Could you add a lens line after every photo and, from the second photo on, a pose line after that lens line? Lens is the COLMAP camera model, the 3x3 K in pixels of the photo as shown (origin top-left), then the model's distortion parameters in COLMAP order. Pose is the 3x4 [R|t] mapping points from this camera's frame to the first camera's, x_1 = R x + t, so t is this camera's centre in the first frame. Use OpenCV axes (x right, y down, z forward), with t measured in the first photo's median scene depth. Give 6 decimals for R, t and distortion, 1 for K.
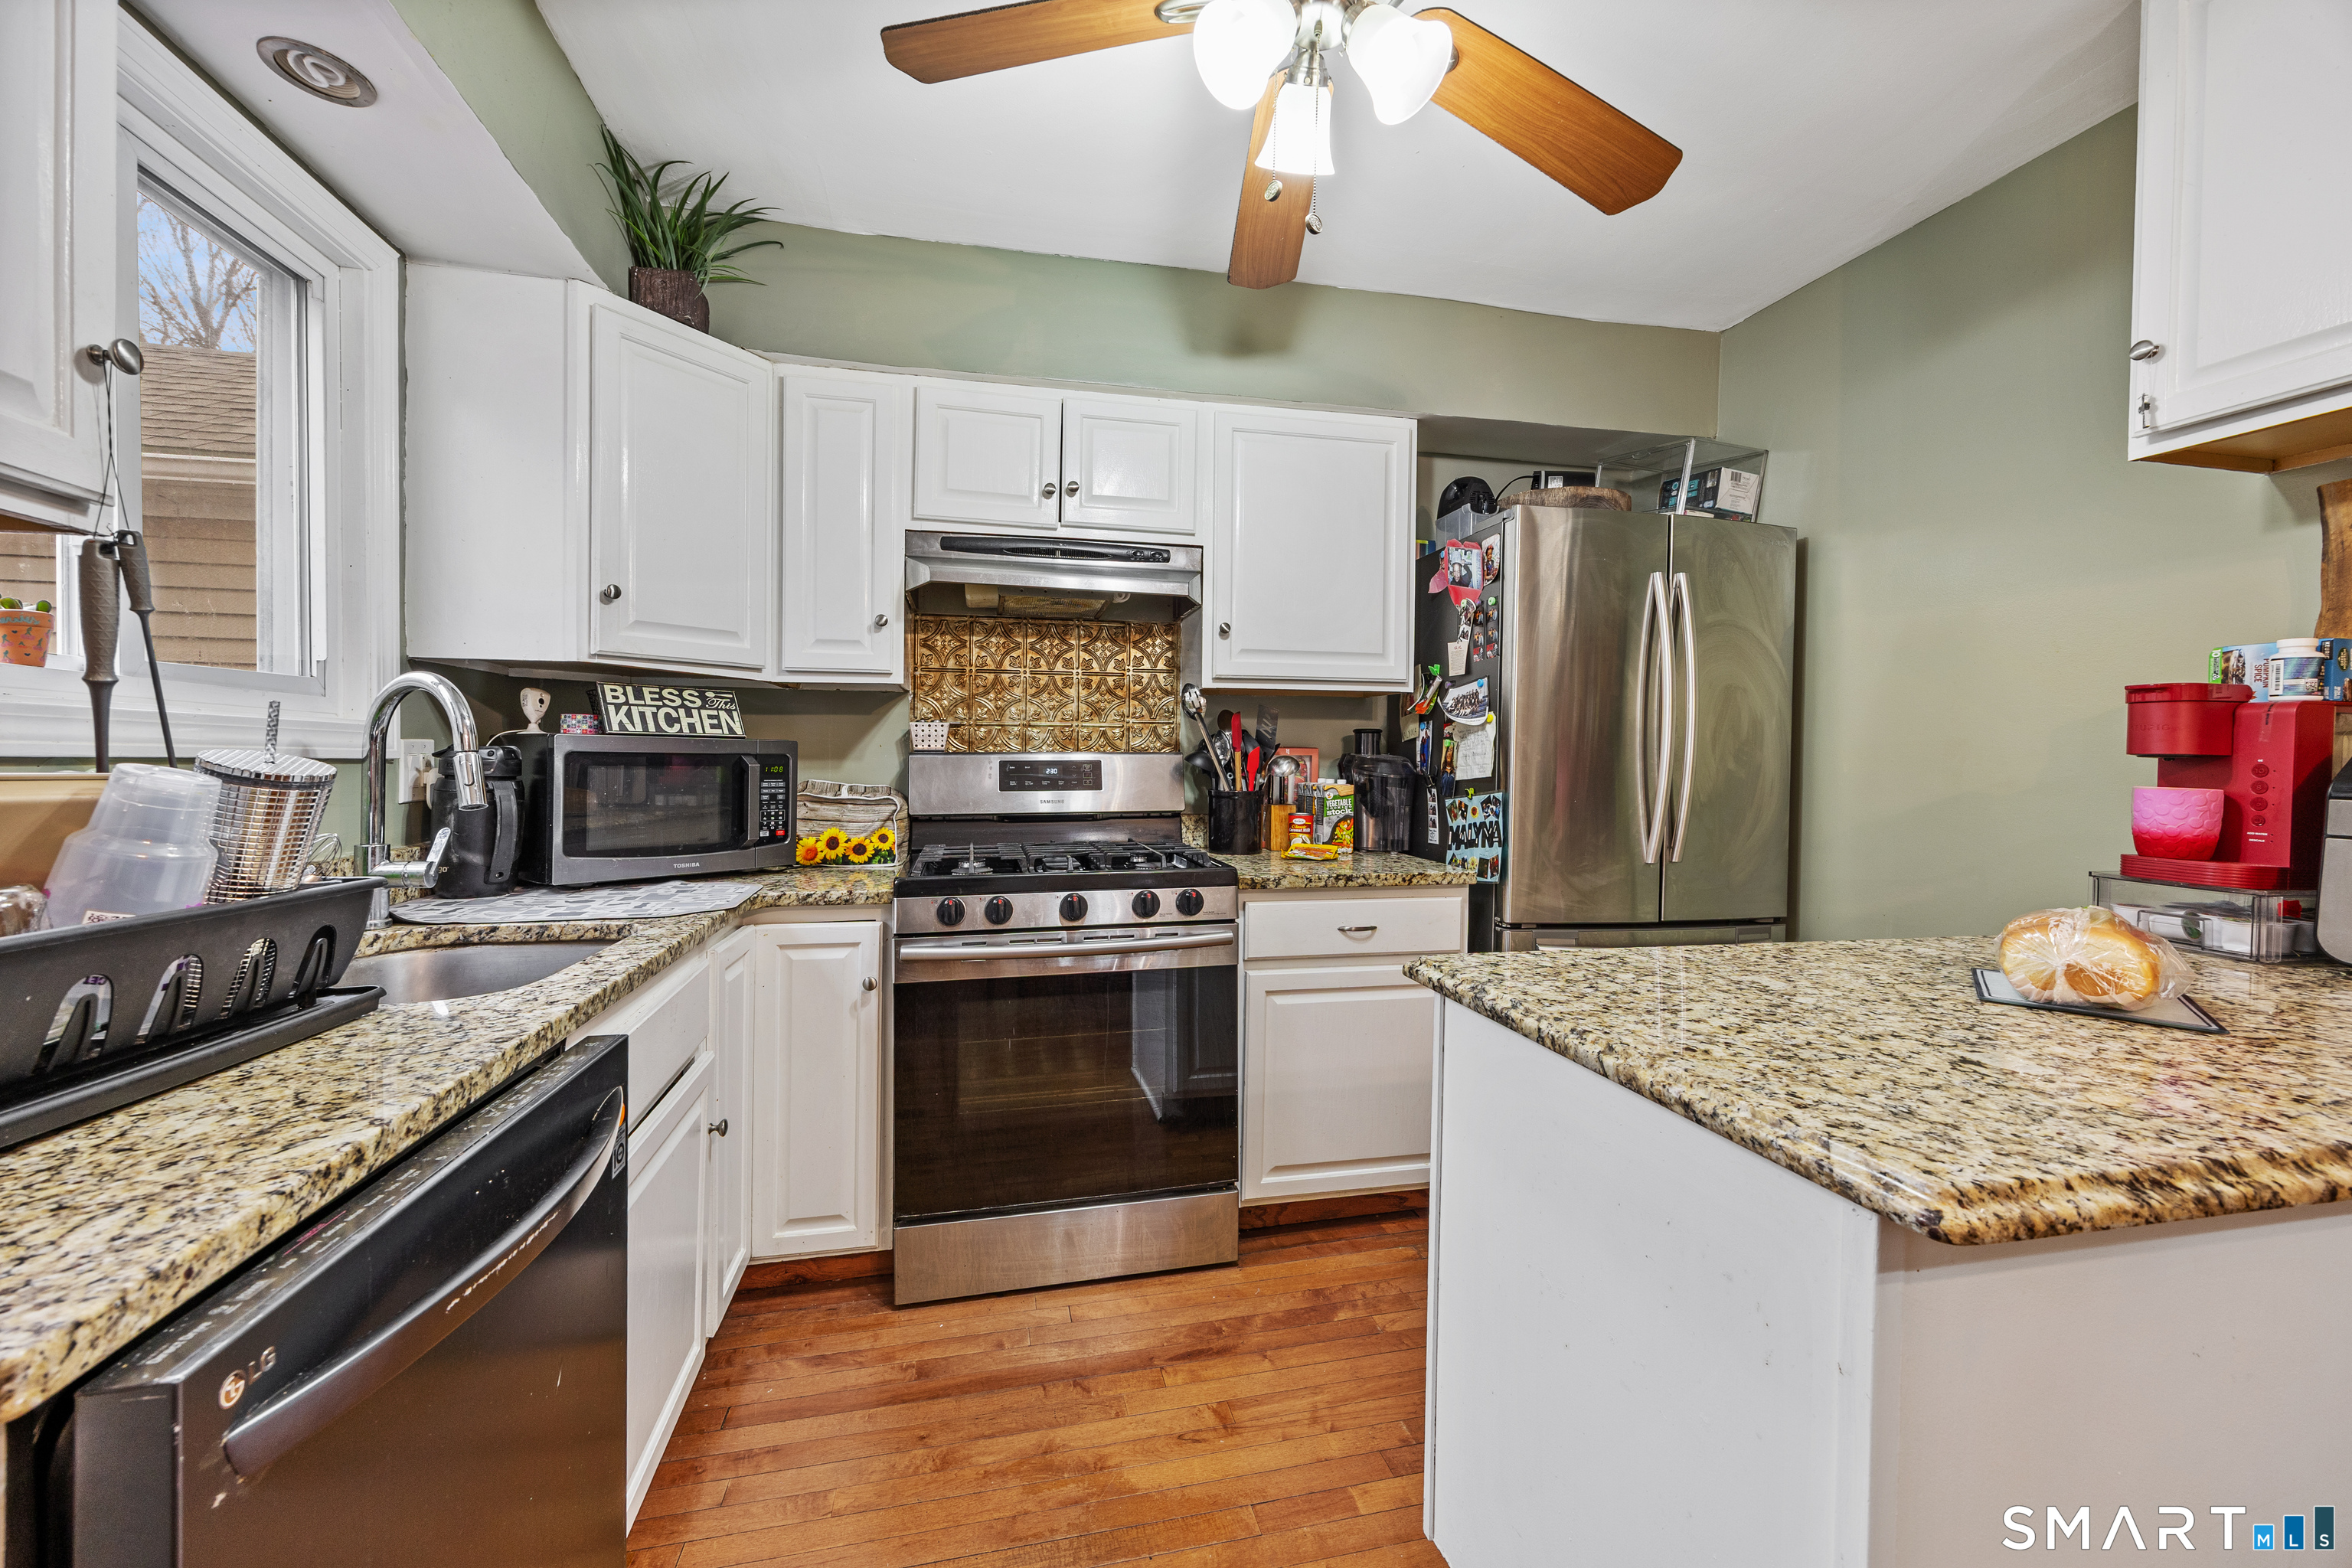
lens RADIAL K [[935.1, 0, 1182.1], [0, 935.1, 770.3], [0, 0, 1]] dist [-0.002723, 0.000727]
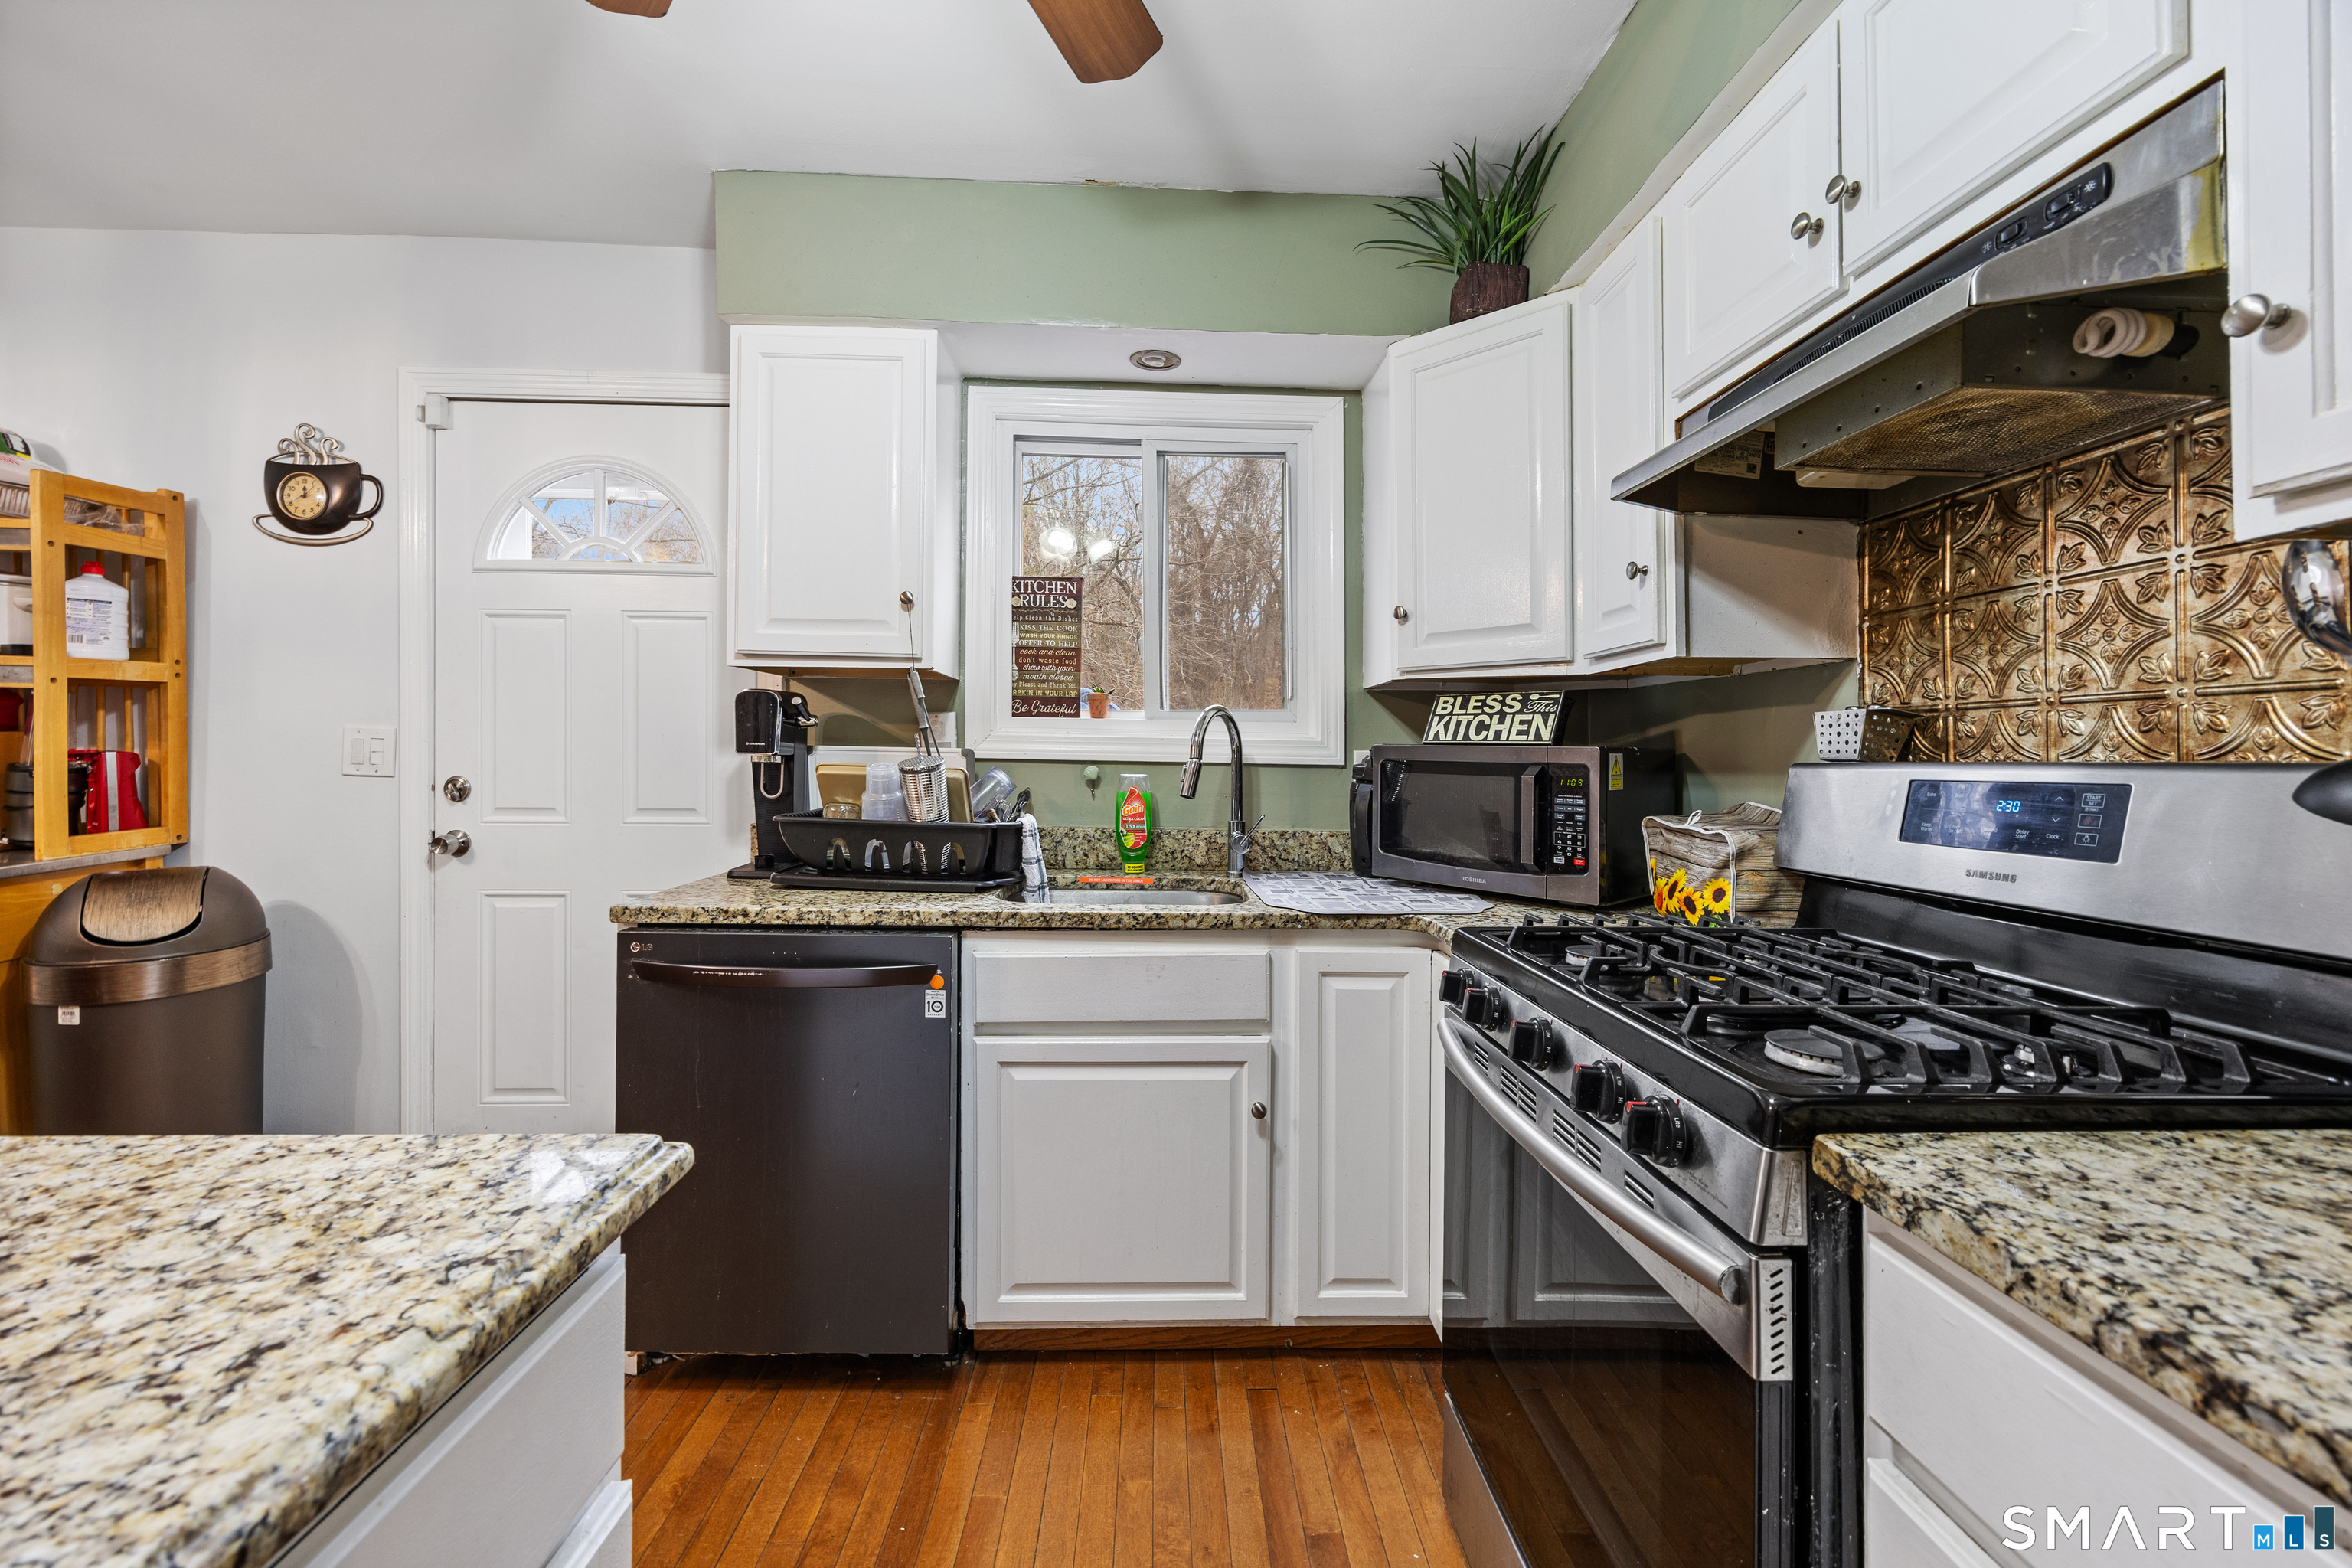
lens RADIAL K [[935.1, 0, 1182.0], [0, 935.1, 750.7], [0, 0, 1]] dist [-0.002723, 0.000727]
pose [[-0.203735, -0.015288, -0.978907, 0.435712], [-0.027840, 0.999564, -0.009816, -0.011541], [0.978630, 0.025252, -0.204071, 0.852840]]
